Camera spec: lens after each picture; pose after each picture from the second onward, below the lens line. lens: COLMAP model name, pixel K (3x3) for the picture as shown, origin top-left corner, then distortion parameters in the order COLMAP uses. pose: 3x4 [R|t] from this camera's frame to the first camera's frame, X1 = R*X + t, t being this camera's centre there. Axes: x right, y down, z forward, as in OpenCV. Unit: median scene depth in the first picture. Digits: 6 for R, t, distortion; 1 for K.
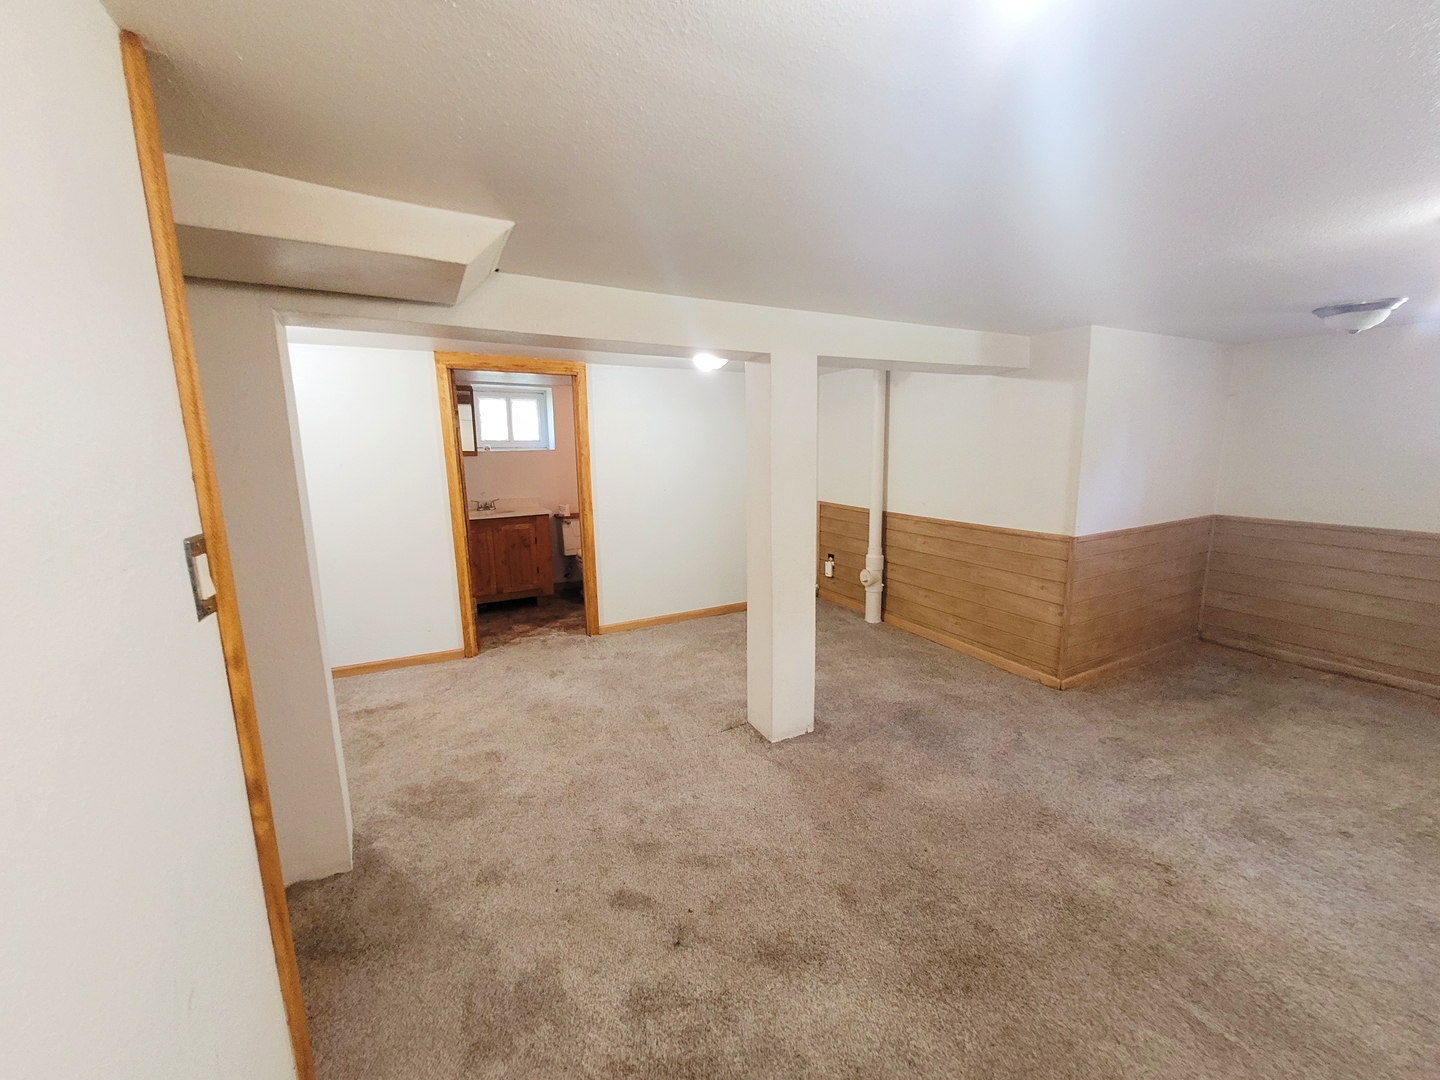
lens RADIAL K [[563.8, 0, 728.0], [0, 563.8, 541.3], [0, 0, 1]] dist [-0.002952, -0.000462]
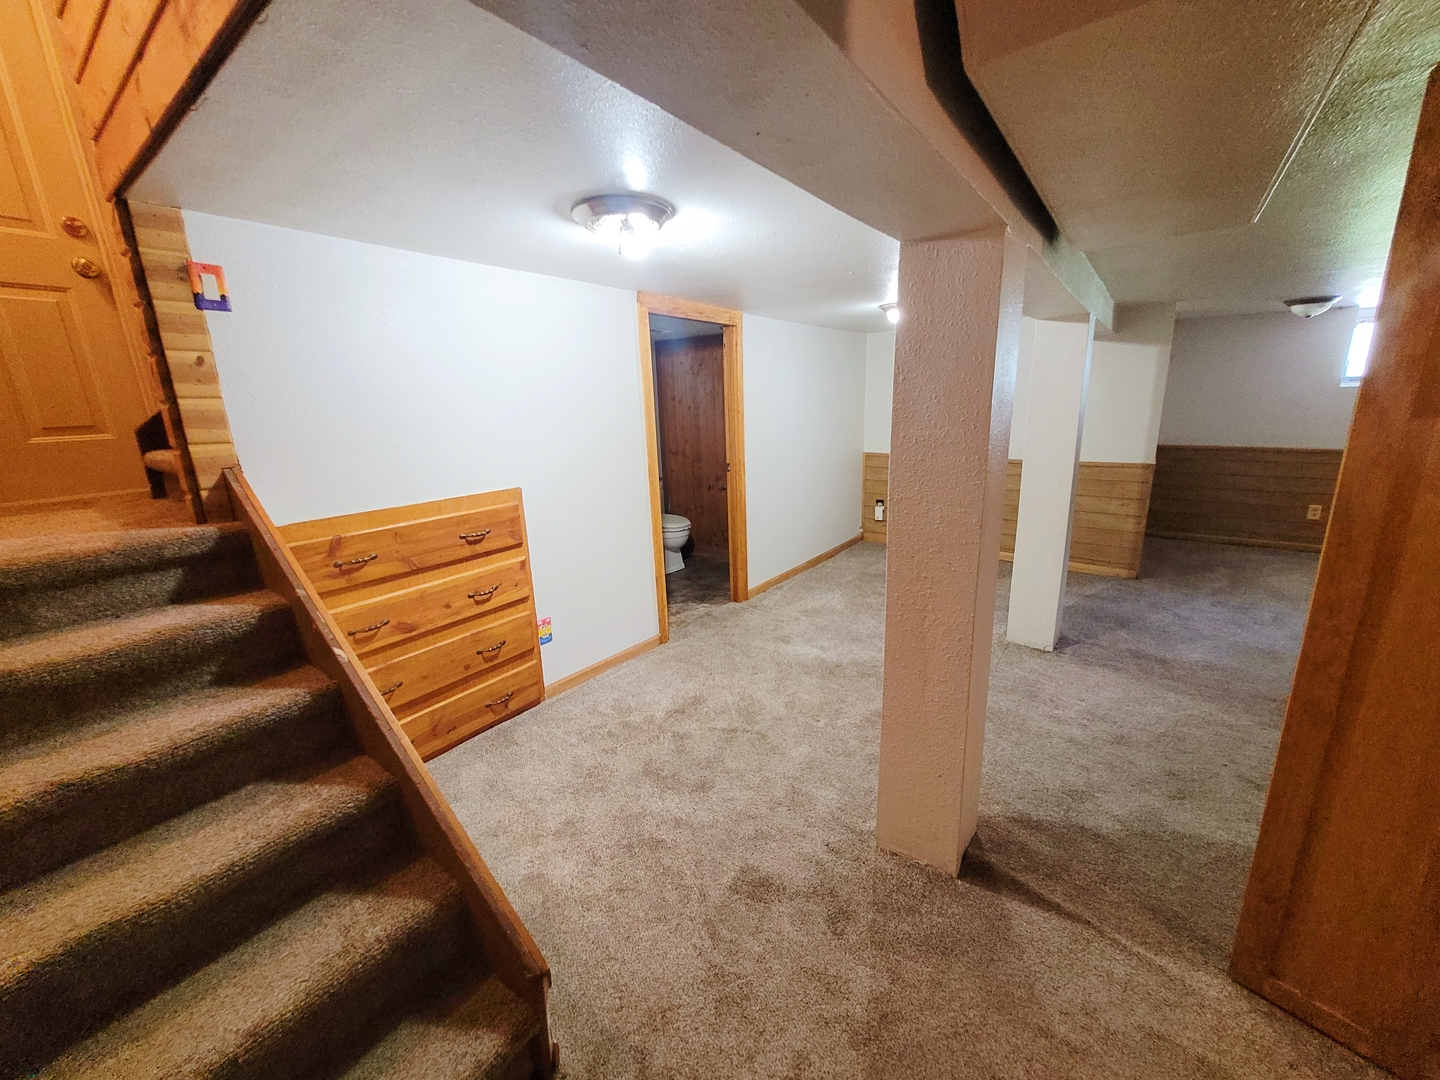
lens RADIAL K [[563.8, 0, 725.7], [0, 563.8, 539.5], [0, 0, 1]] dist [-0.002952, -0.000462]
pose [[0.912744, -0.113448, 0.392465, -0.830987], [0.087286, 0.992641, 0.083939, -0.029522], [-0.399099, -0.042359, 0.915929, 0.167639]]
